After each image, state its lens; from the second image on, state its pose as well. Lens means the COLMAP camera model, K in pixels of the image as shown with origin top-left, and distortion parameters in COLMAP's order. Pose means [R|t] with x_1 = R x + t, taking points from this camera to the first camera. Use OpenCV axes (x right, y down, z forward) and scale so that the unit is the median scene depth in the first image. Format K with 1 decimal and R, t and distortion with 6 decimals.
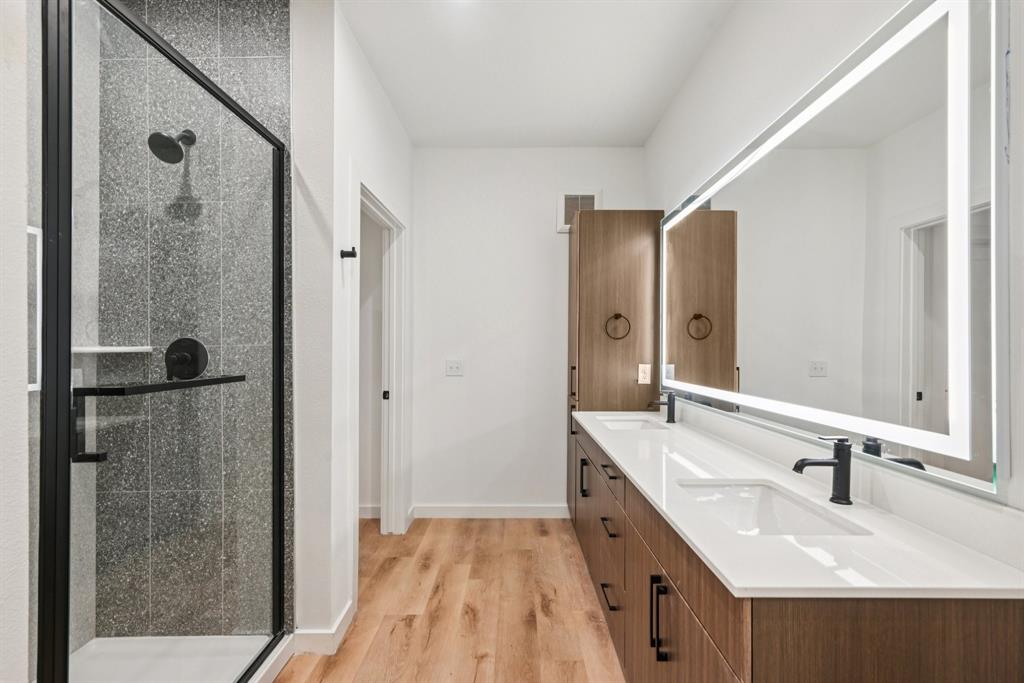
lens RADIAL K [[452.4, 0, 515.6], [0, 452.4, 346.4], [0, 0, 1]] dist [0.010452, -0.001862]
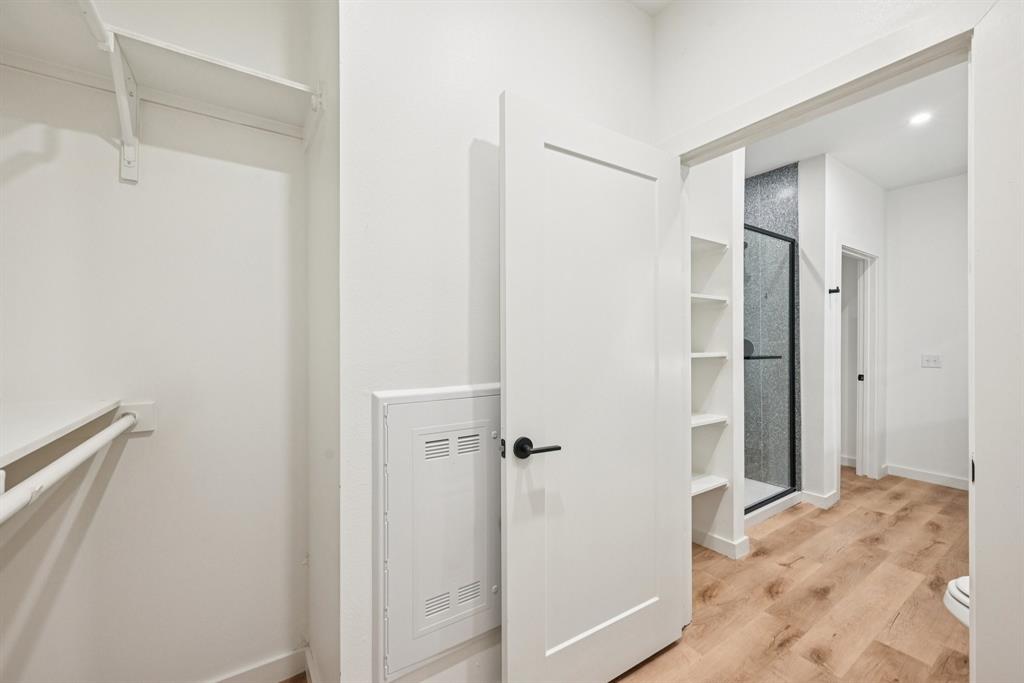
lens RADIAL K [[412.3, 0, 510.1], [0, 412.3, 340.7], [0, 0, 1]] dist [-0.000640, 0.000570]
pose [[0.554549, -0.001542, -0.832150, 0.281613], [-0.001916, 0.999993, -0.003130, -0.002187], [0.832149, 0.003330, 0.554542, -0.991458]]
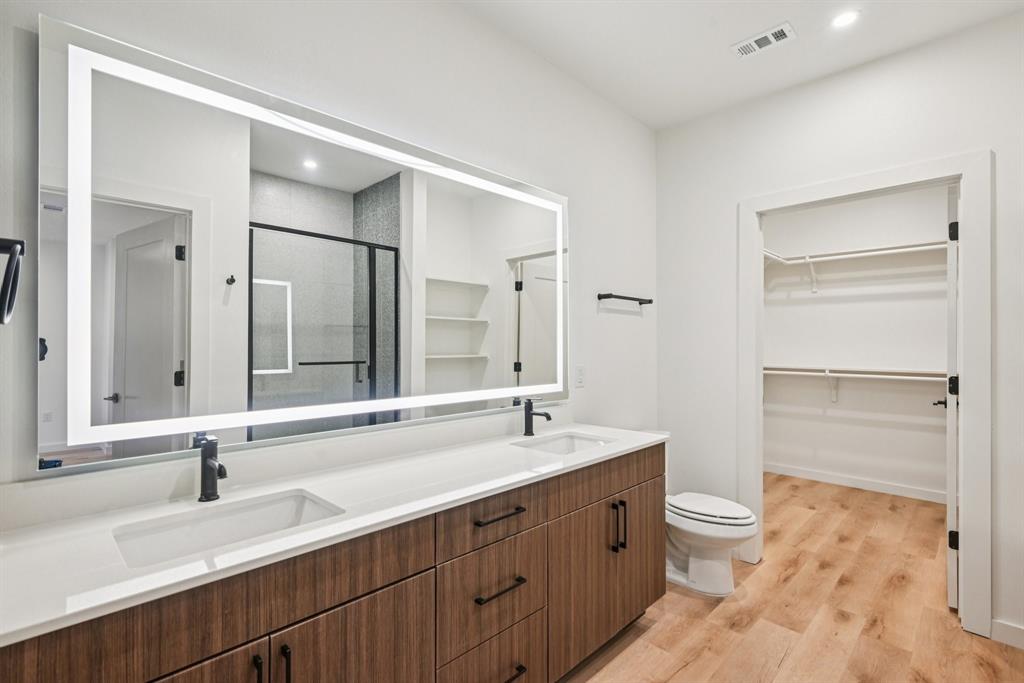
lens RADIAL K [[452.4, 0, 529.0], [0, 452.4, 348.9], [0, 0, 1]] dist [0.010452, -0.001862]
pose [[-0.709243, -0.004178, 0.704952, -0.333552], [-0.003754, 0.999991, 0.002150, 0.001038], [-0.704954, -0.001121, -0.709252, 1.422879]]
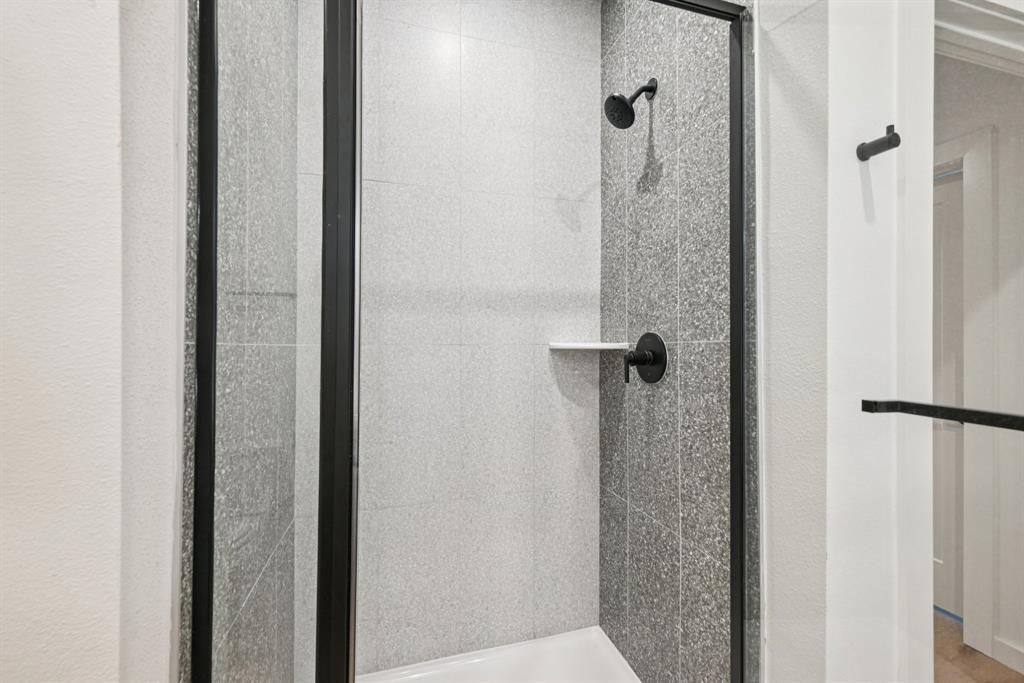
lens RADIAL K [[424.3, 0, 509.3], [0, 424.3, 341.0], [0, 0, 1]] dist [-0.000830, -0.000152]
pose [[0.295536, -0.001886, -0.955330, -0.064877], [0.005532, 0.999985, -0.000263, -0.004858], [0.955315, -0.005208, 0.295542, 0.527795]]
